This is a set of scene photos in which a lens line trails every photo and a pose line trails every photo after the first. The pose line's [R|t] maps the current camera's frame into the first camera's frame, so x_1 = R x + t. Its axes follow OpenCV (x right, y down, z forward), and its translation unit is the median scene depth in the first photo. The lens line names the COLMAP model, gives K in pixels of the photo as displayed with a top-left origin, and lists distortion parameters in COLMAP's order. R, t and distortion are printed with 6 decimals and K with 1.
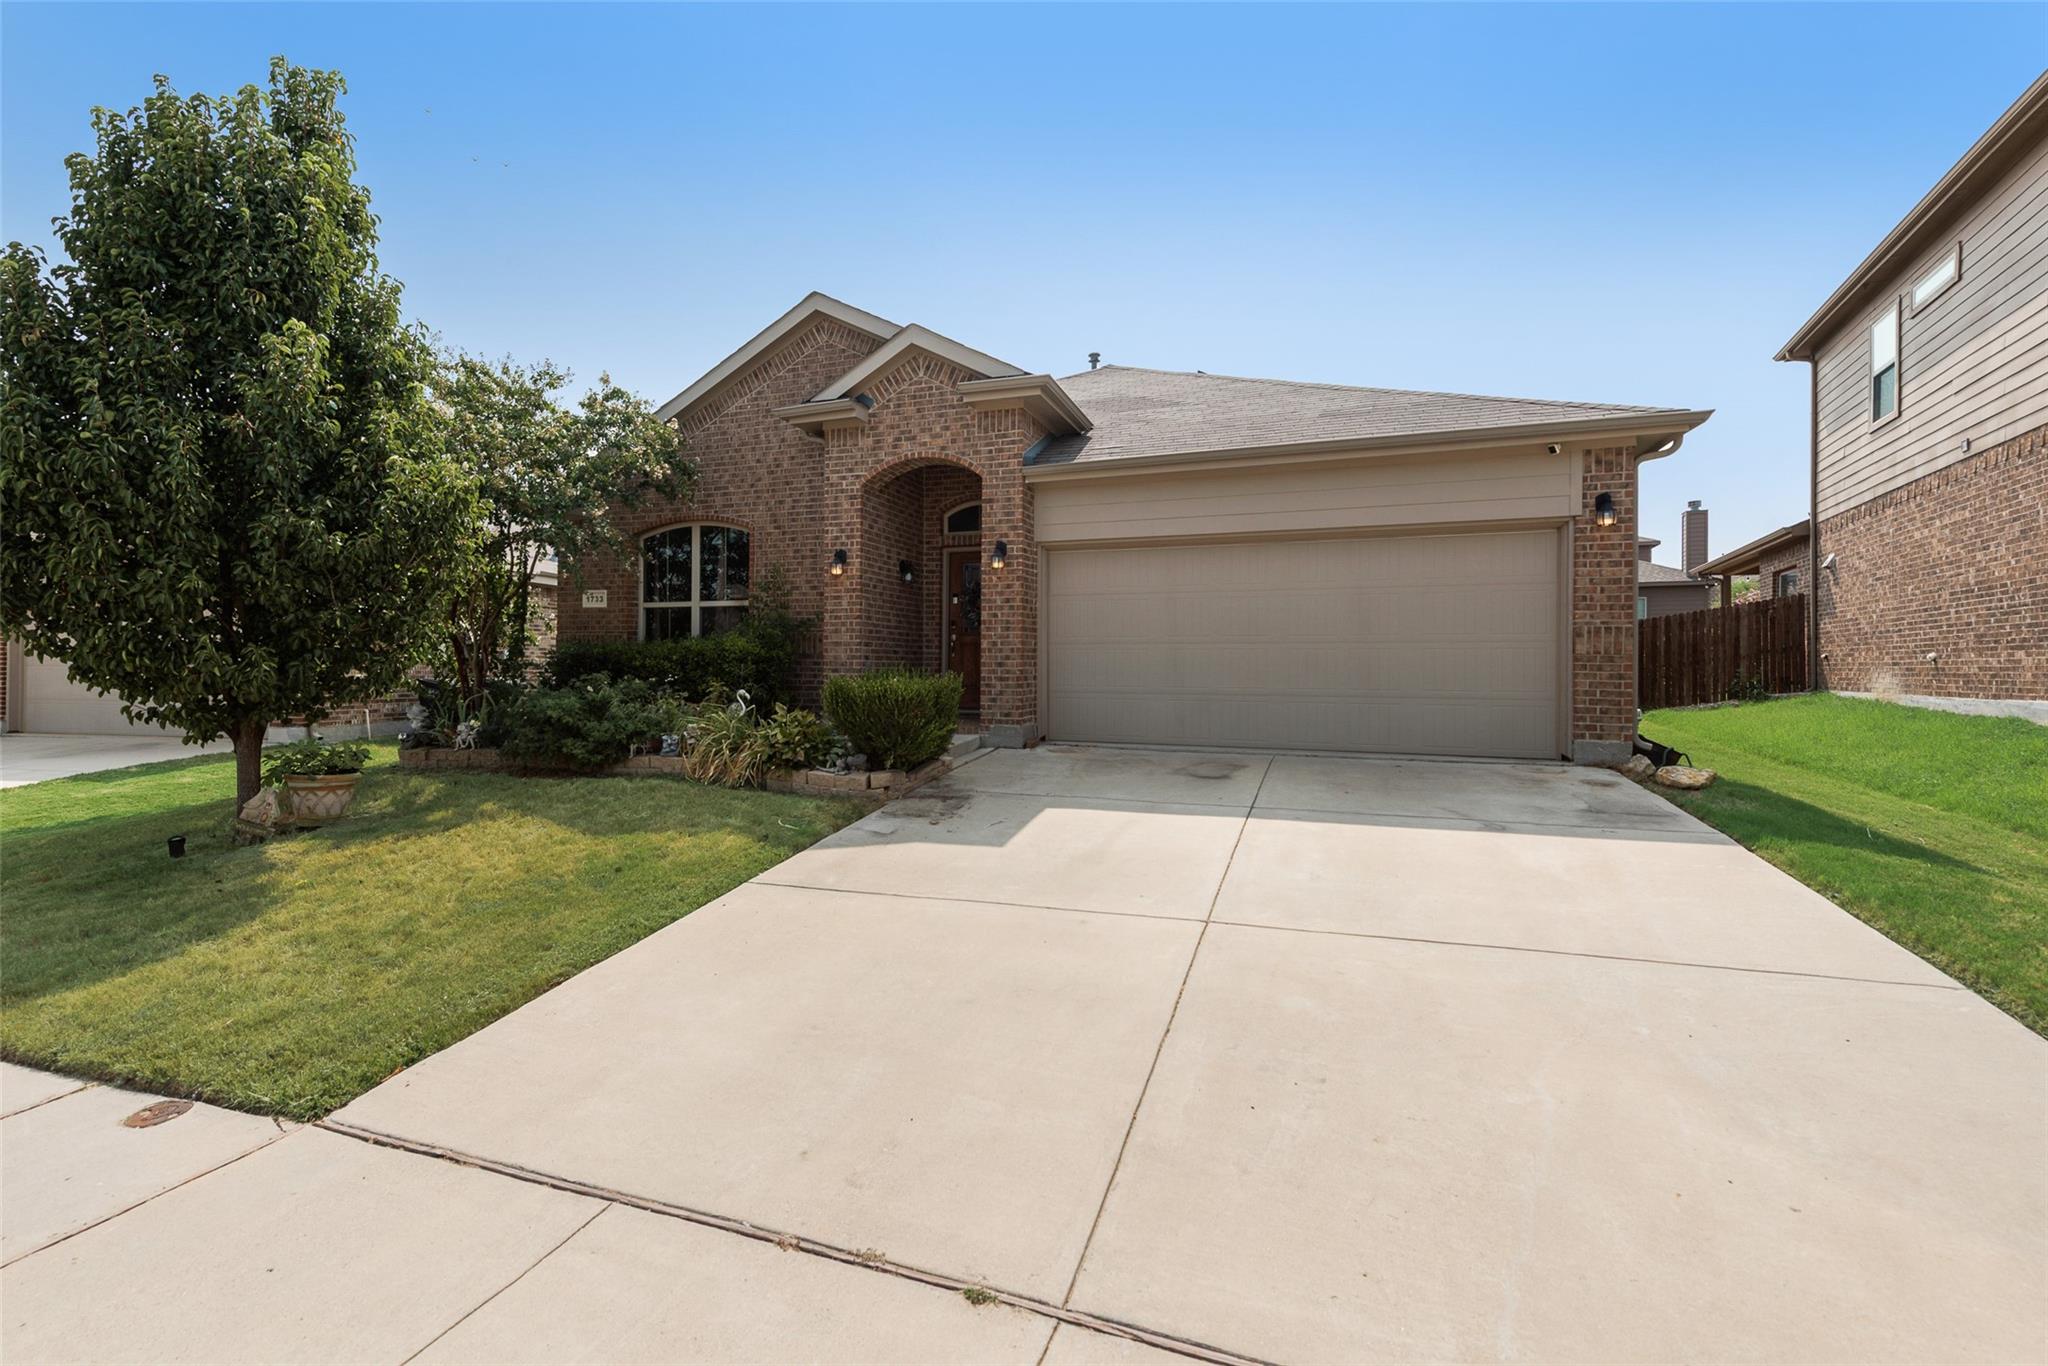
lens RADIAL K [[905.5, 0, 1018.2], [0, 905.5, 678.8], [0, 0, 1]] dist [0.009260, 0.000143]
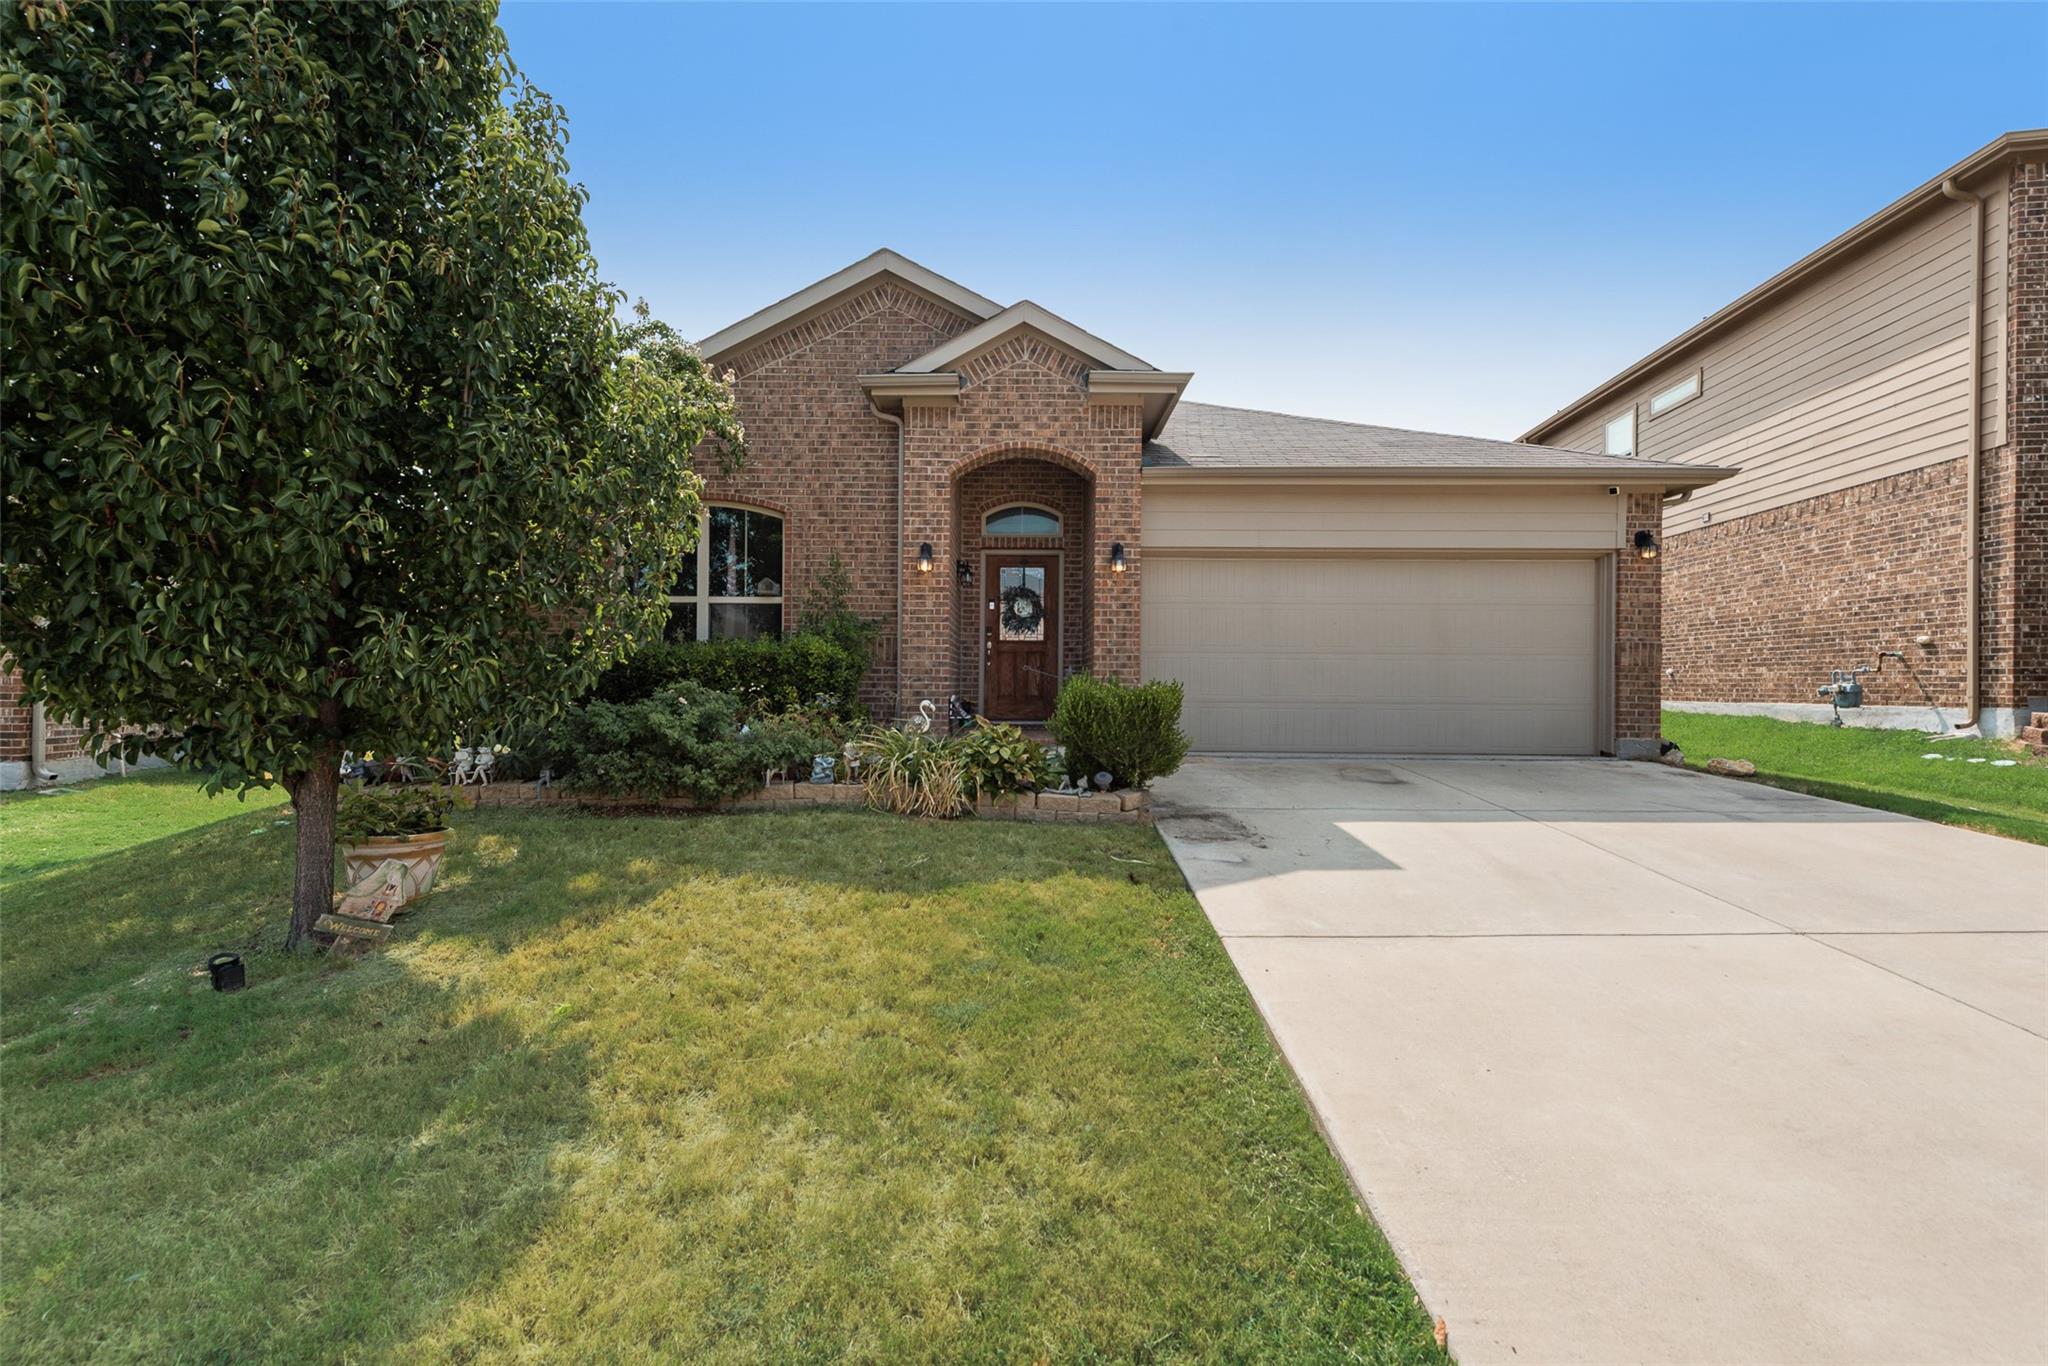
lens RADIAL K [[831.8, 0, 1029.8], [0, 831.8, 694.5], [0, 0, 1]] dist [0.008768, 0.000033]
pose [[0.937520, -0.003597, 0.347912, -0.397263], [0.002521, 0.999991, 0.003547, 0.003574], [-0.347922, -0.002448, 0.937520, 0.203240]]
